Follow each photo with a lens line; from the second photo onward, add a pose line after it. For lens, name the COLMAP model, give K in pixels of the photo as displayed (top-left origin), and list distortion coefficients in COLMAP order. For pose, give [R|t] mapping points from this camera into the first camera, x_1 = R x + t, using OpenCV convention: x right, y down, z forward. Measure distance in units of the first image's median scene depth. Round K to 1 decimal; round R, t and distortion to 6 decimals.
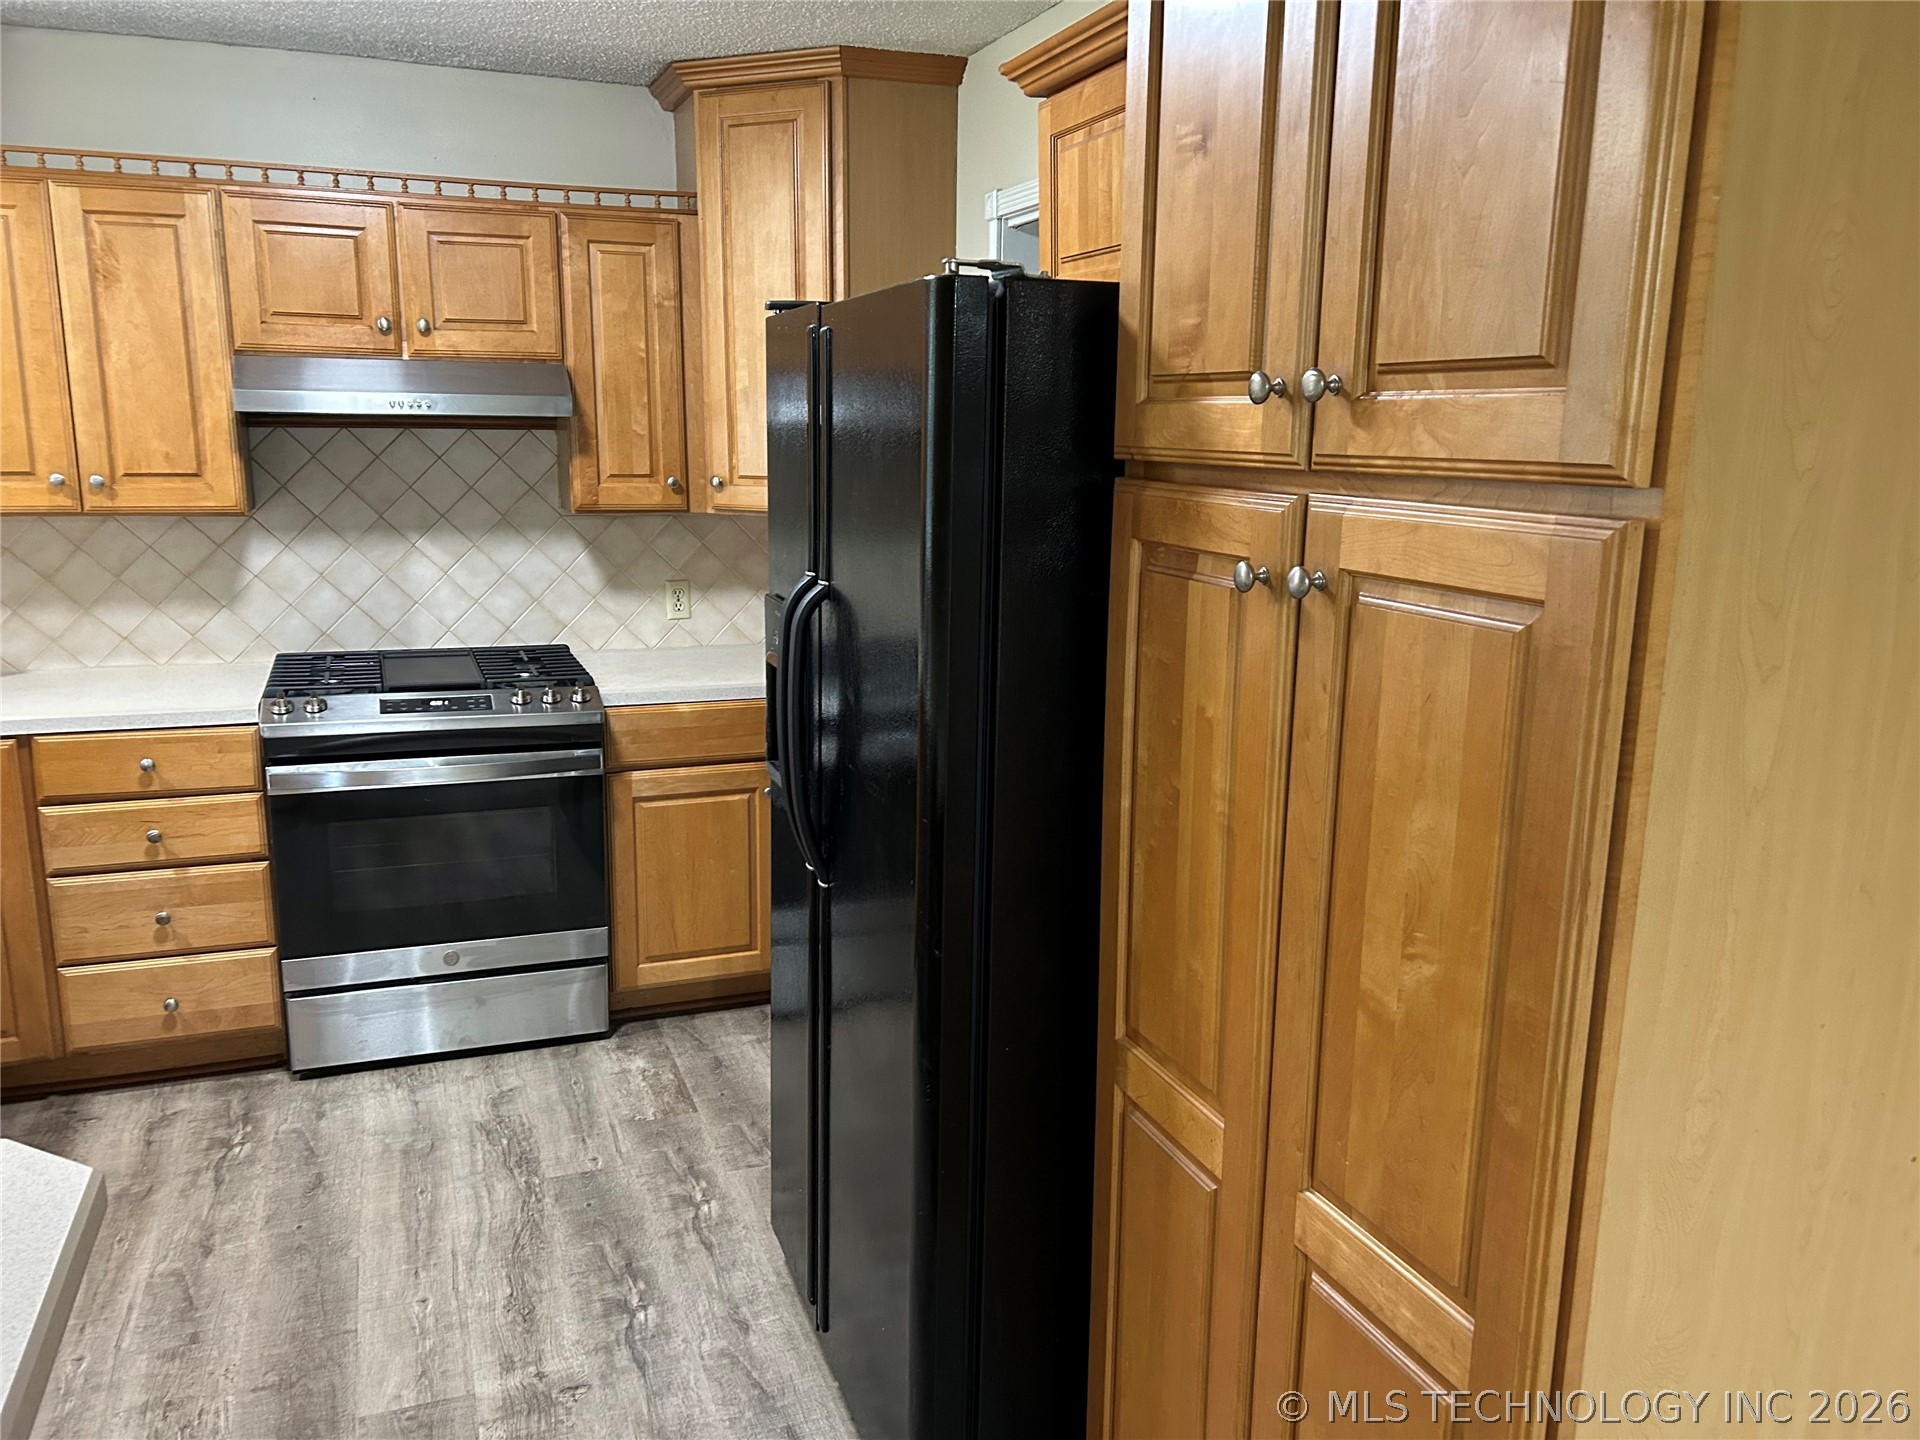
lens RADIAL K [[1443.1, 0, 945.4], [0, 1443.1, 733.6], [0, 0, 1]] dist [0.052732, -0.061997]
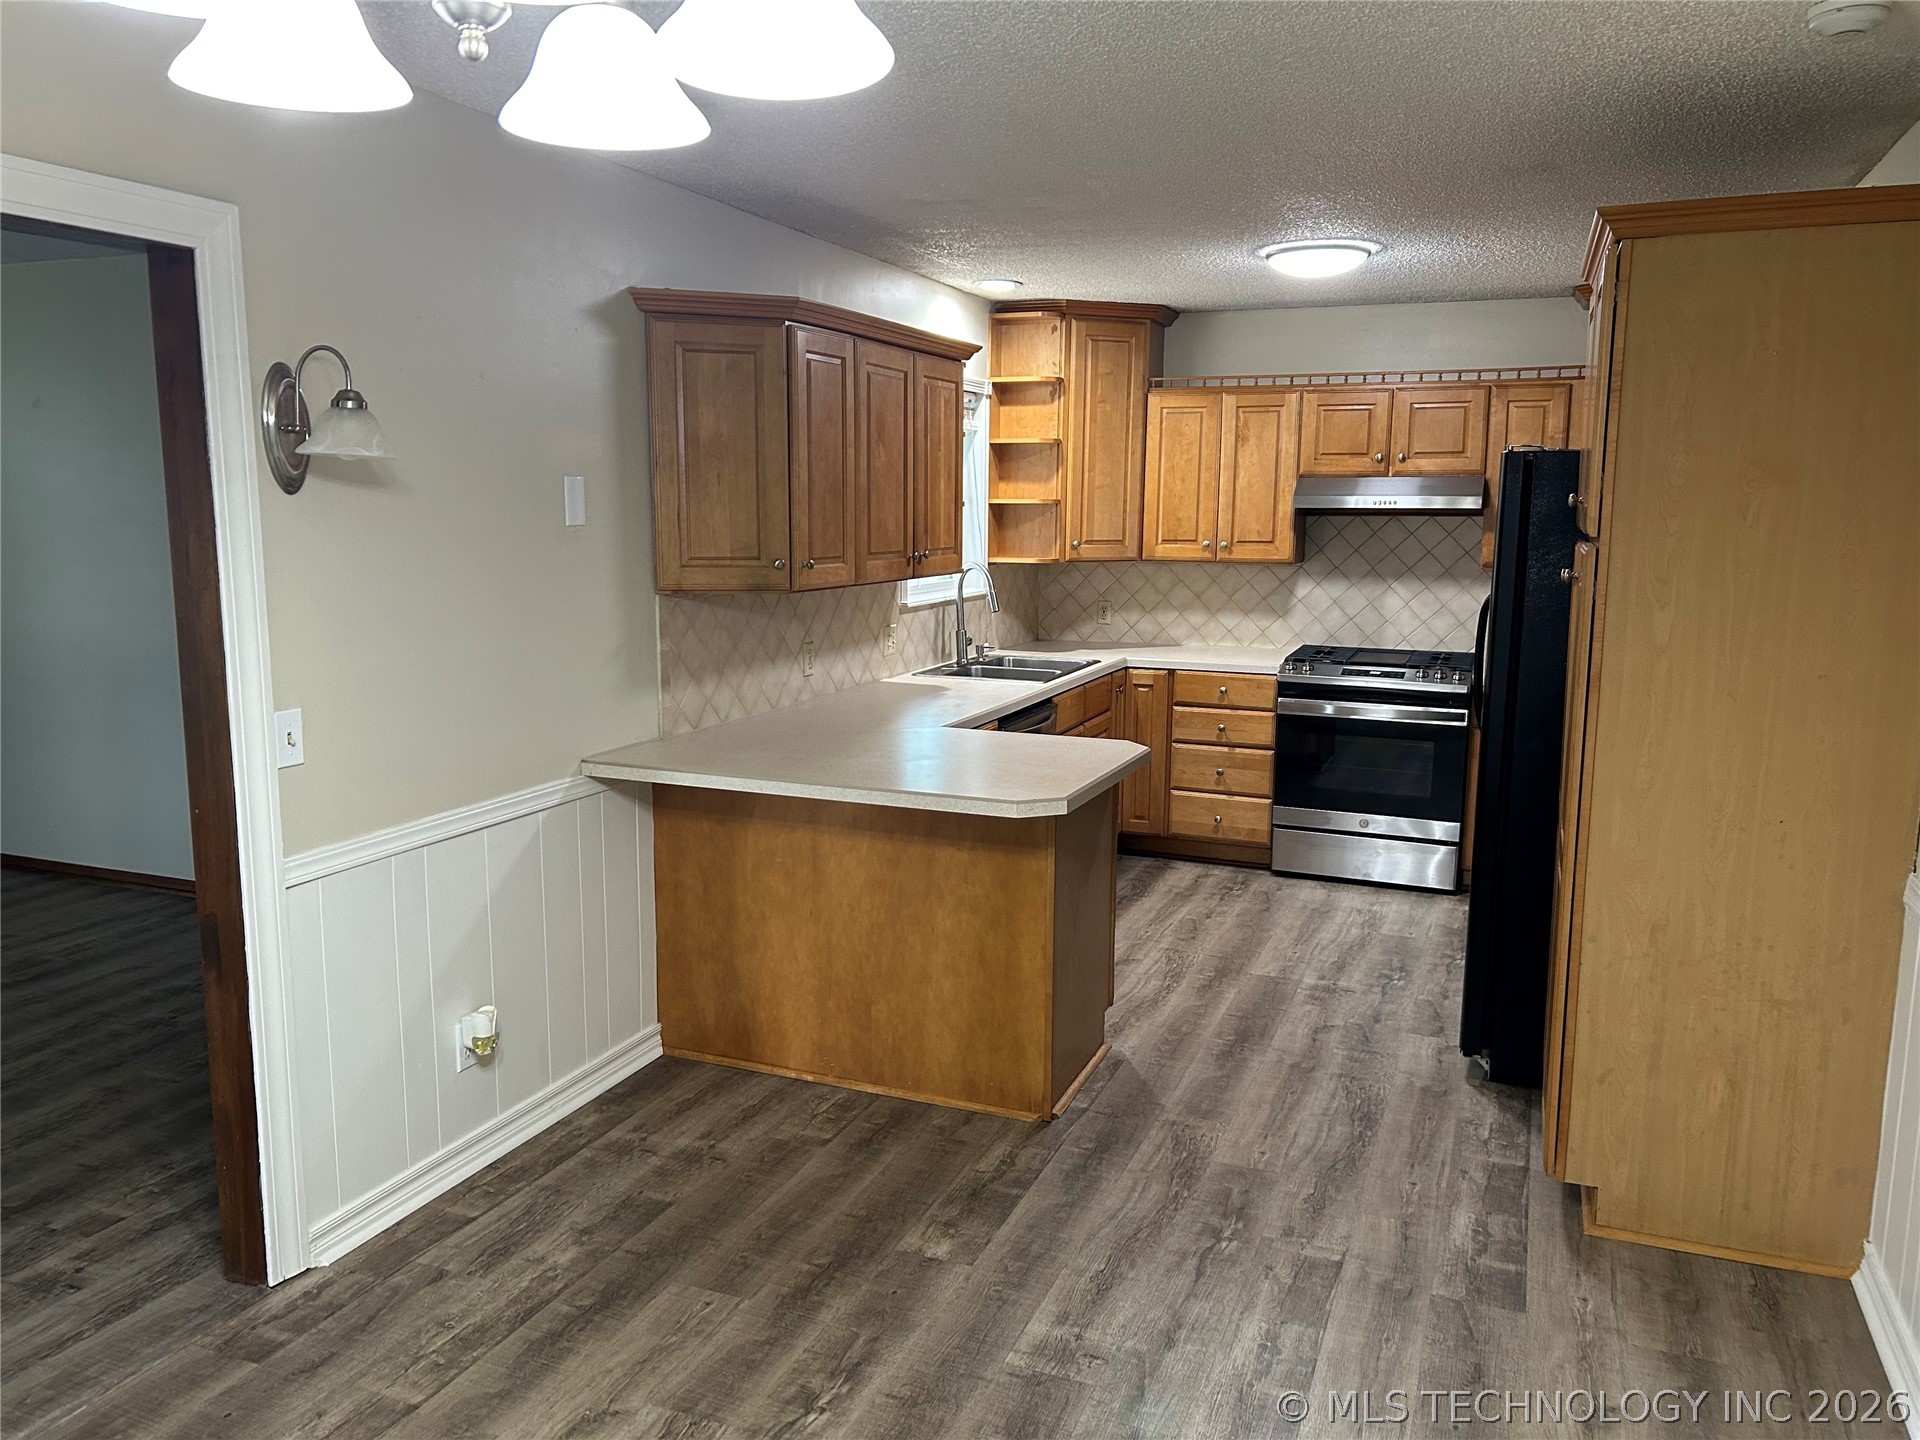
lens RADIAL K [[1443.1, 0, 951.4], [0, 1443.1, 731.7], [0, 0, 1]] dist [0.052732, -0.061997]
pose [[0.727929, 0.101019, -0.678170, 0.469674], [-0.141299, 0.989958, -0.004204, 0.128131], [0.670935, 0.098885, 0.734893, -0.611307]]
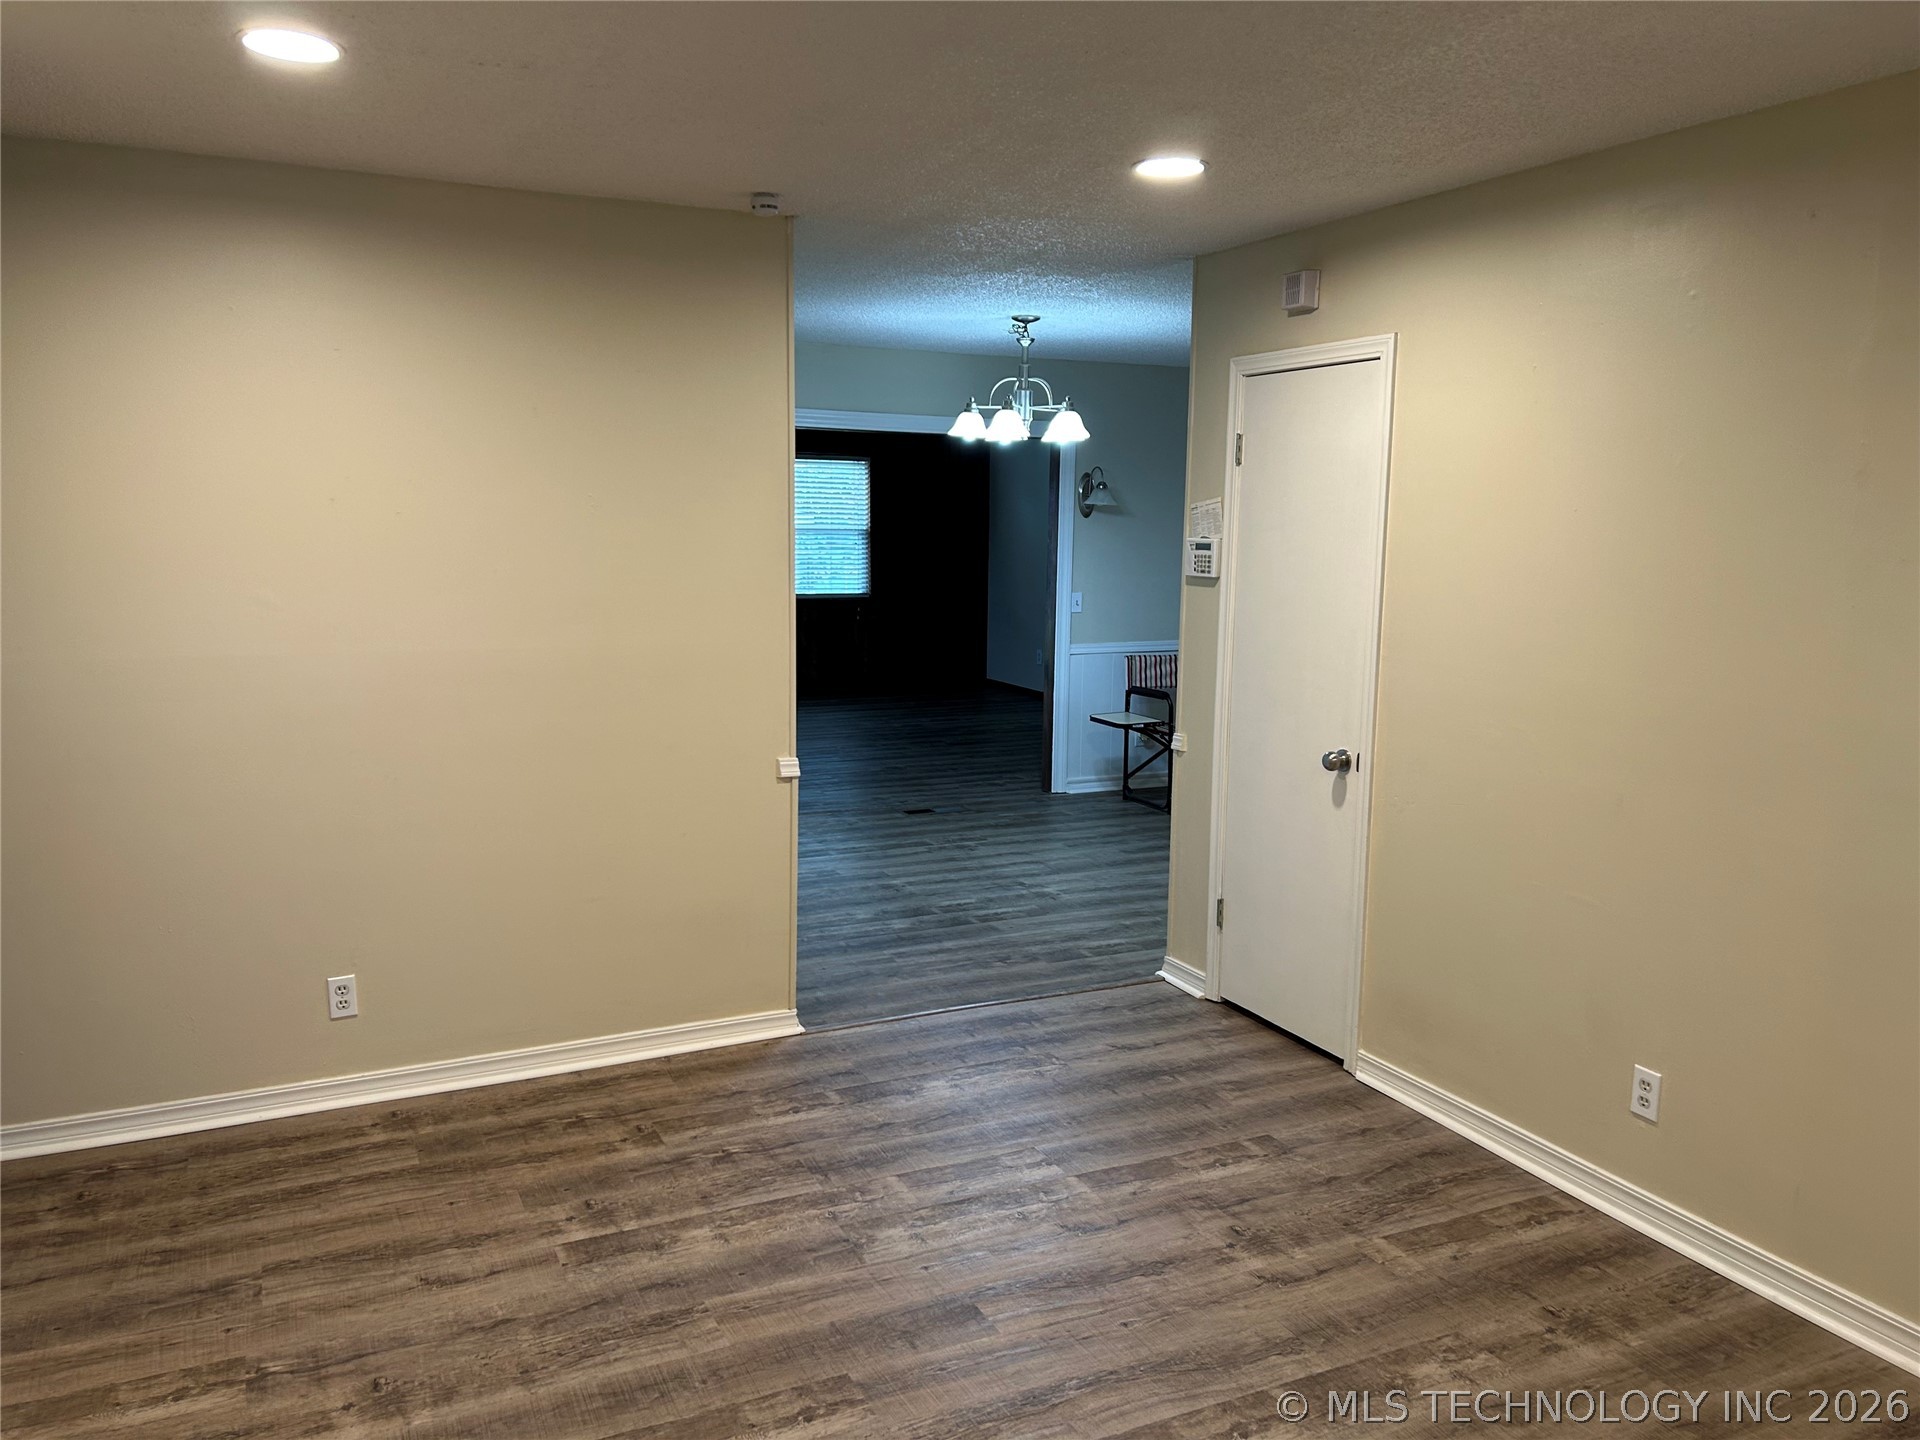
lens RADIAL K [[1443.1, 0, 948.8], [0, 1443.1, 705.4], [0, 0, 1]] dist [0.052732, -0.061997]
pose [[0.087593, 0.118269, -0.989111, 2.019785], [-0.219419, 0.970831, 0.096652, 0.164050], [0.971691, 0.208563, 0.110989, -0.686557]]
